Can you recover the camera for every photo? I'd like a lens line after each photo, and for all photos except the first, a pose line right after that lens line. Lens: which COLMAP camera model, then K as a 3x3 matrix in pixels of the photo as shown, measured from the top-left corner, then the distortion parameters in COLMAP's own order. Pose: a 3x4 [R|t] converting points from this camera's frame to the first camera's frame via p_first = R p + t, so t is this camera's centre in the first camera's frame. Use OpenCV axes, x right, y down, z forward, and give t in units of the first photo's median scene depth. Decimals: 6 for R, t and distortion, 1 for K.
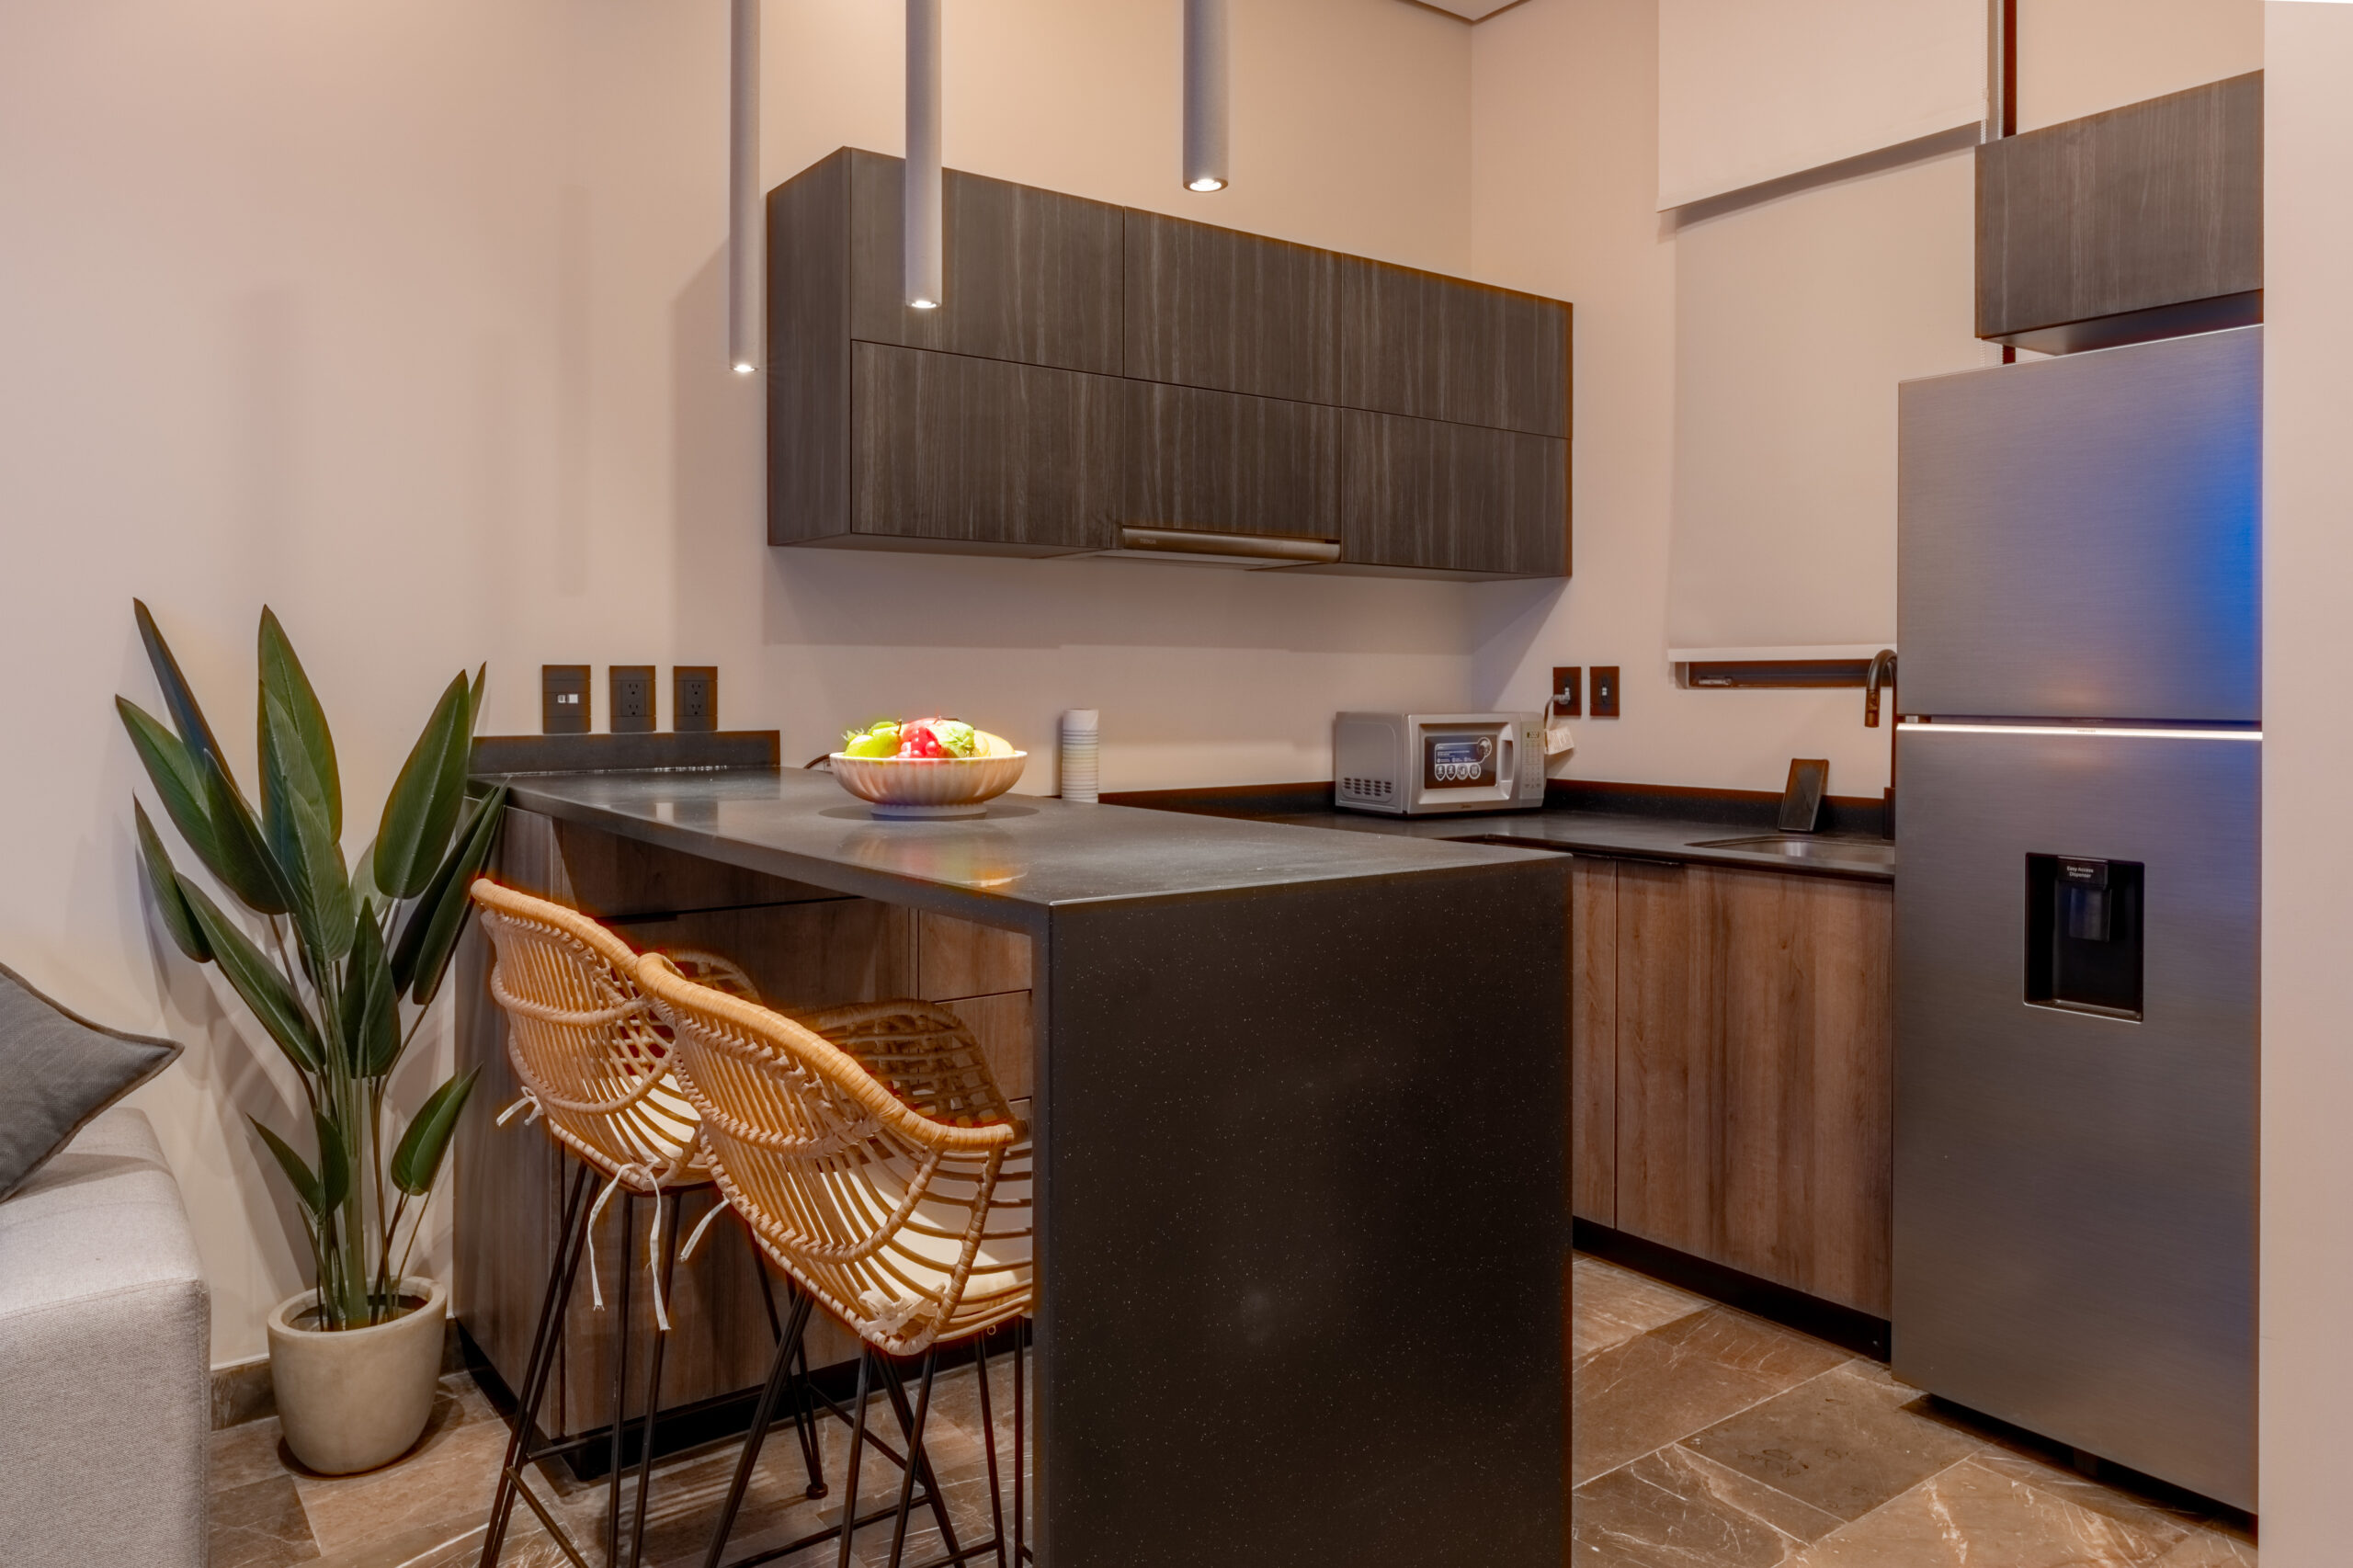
lens RADIAL K [[1603.5, 0, 1176.4], [0, 1603.5, 702.2], [0, 0, 1]] dist [-0.003094, -0.001085]
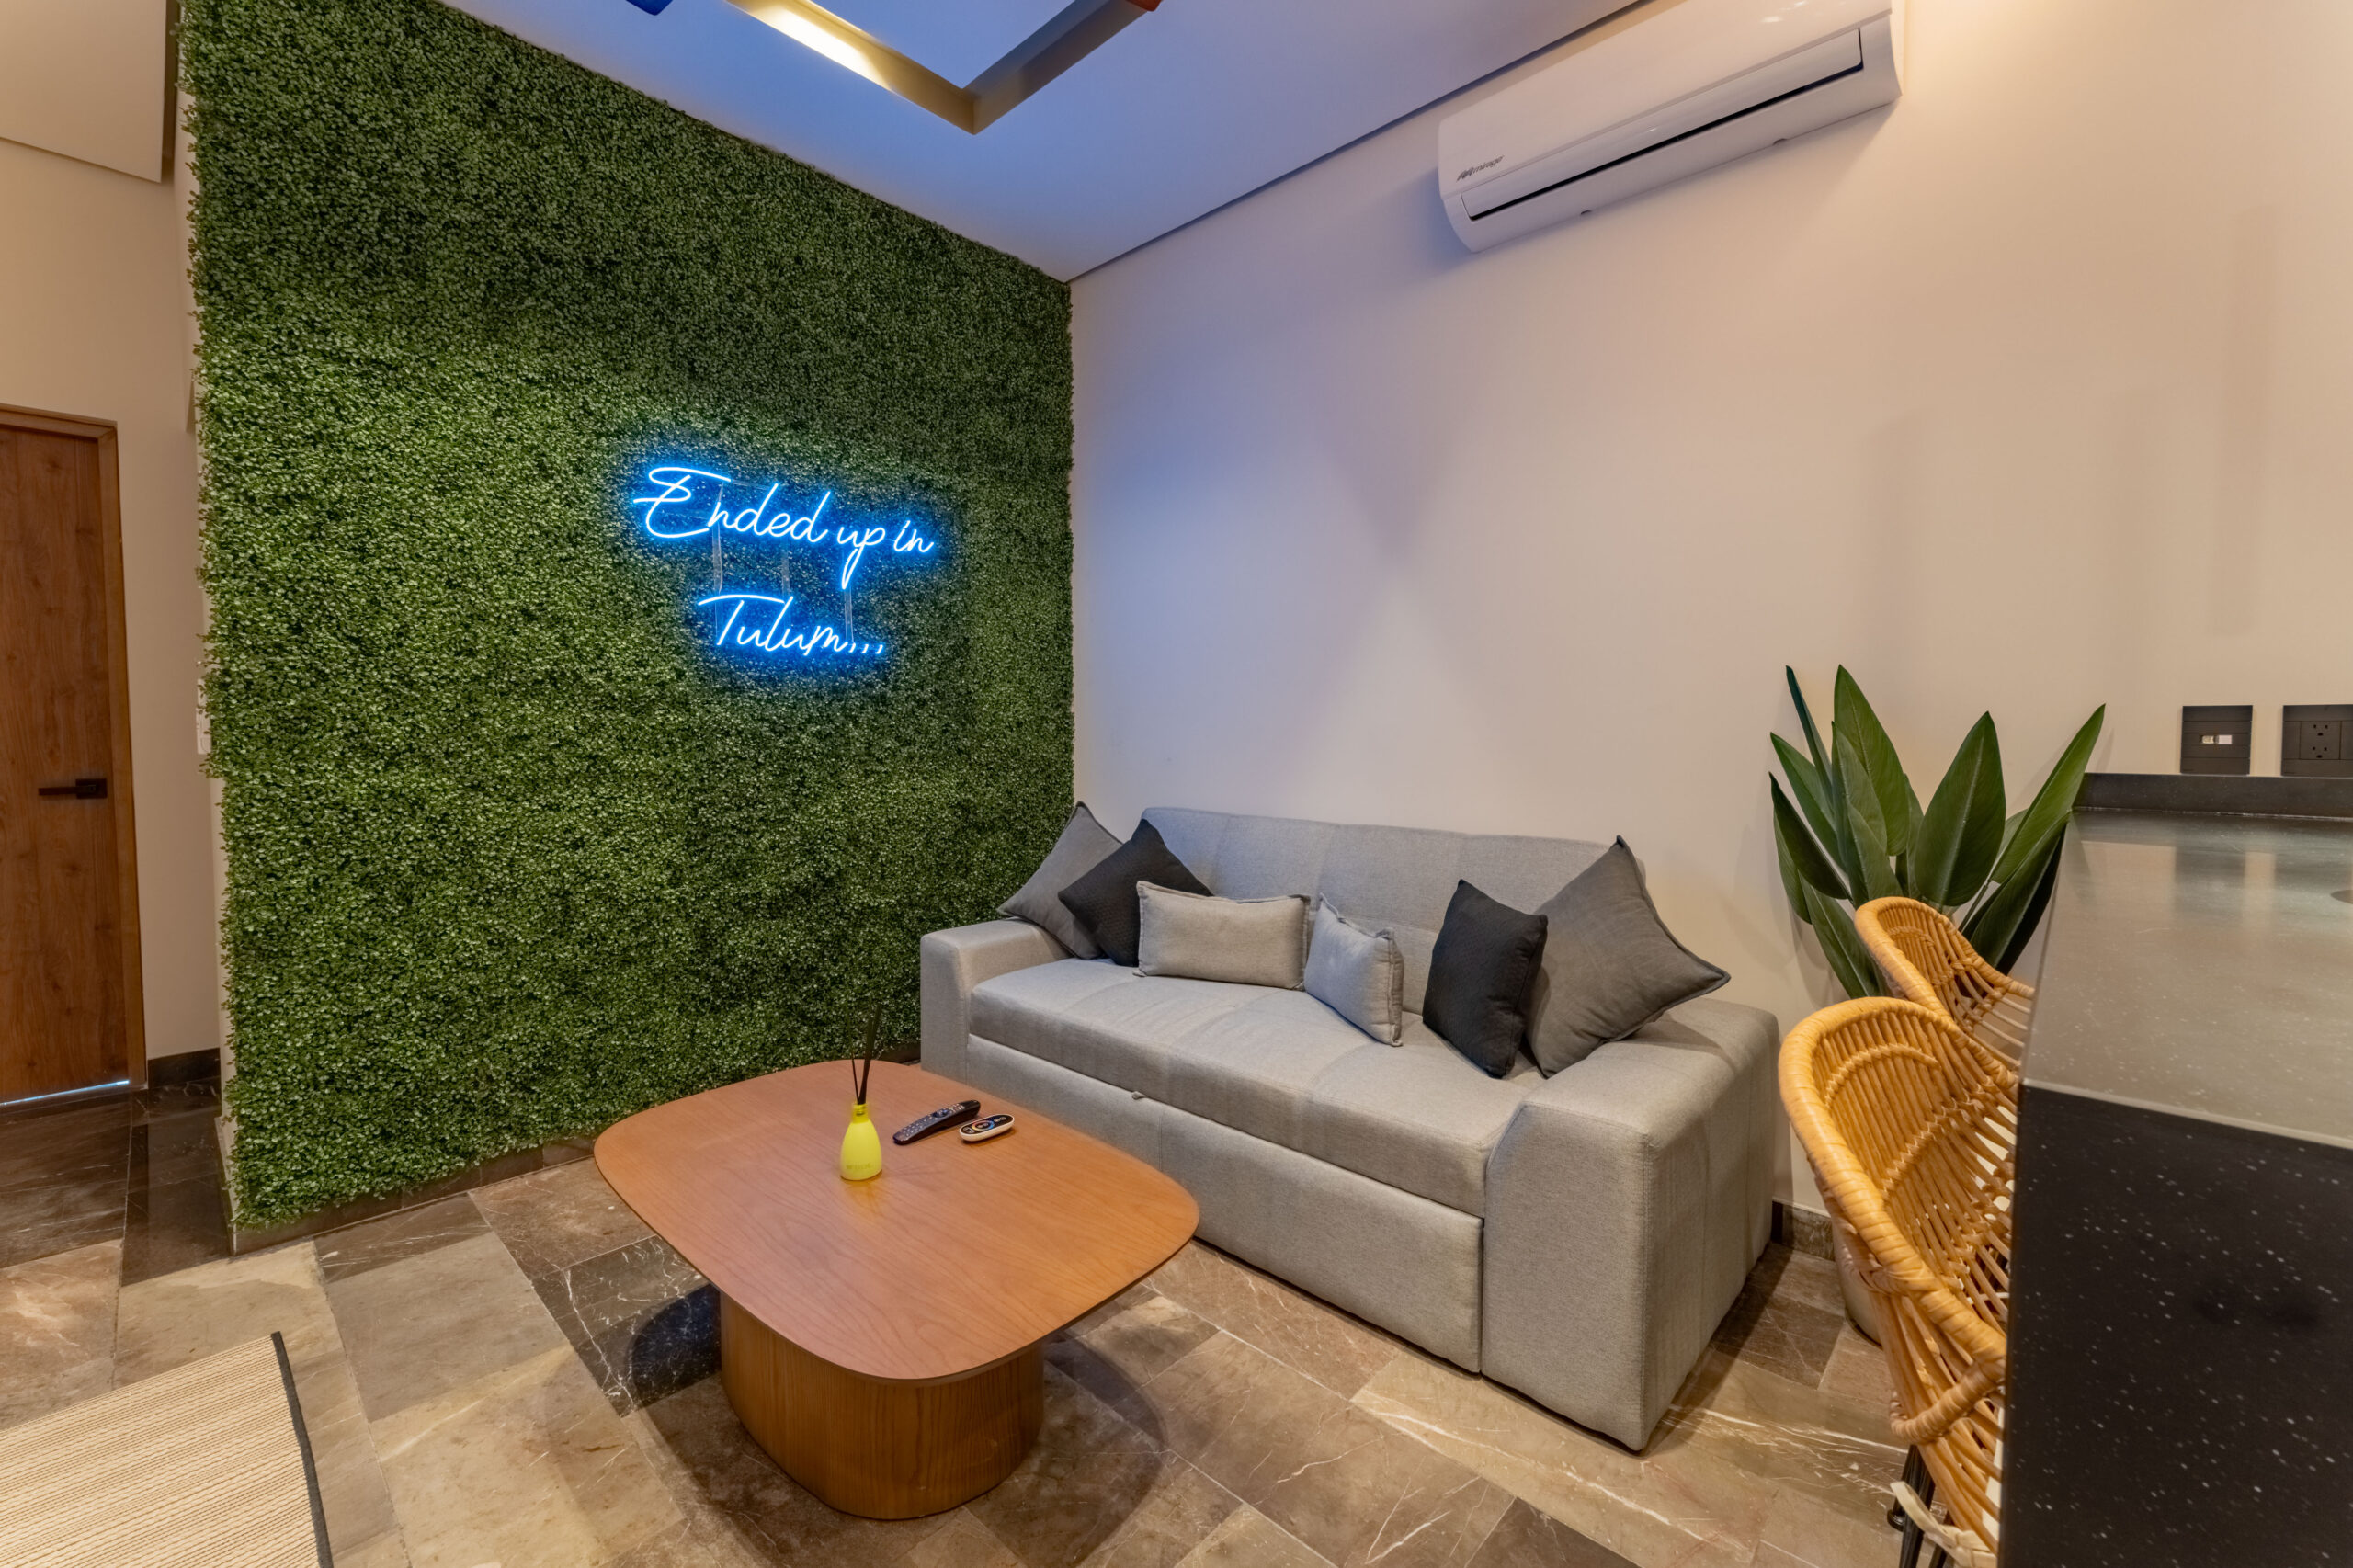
lens RADIAL K [[975.7, 0, 1176.5], [0, 975.7, 784.0], [0, 0, 1]] dist [-0.001657, -0.000199]
pose [[0.184818, 0.060509, -0.980908, 0.116697], [-0.012205, 0.998167, 0.059274, -0.003065], [0.982697, 0.001017, 0.185218, 0.295887]]
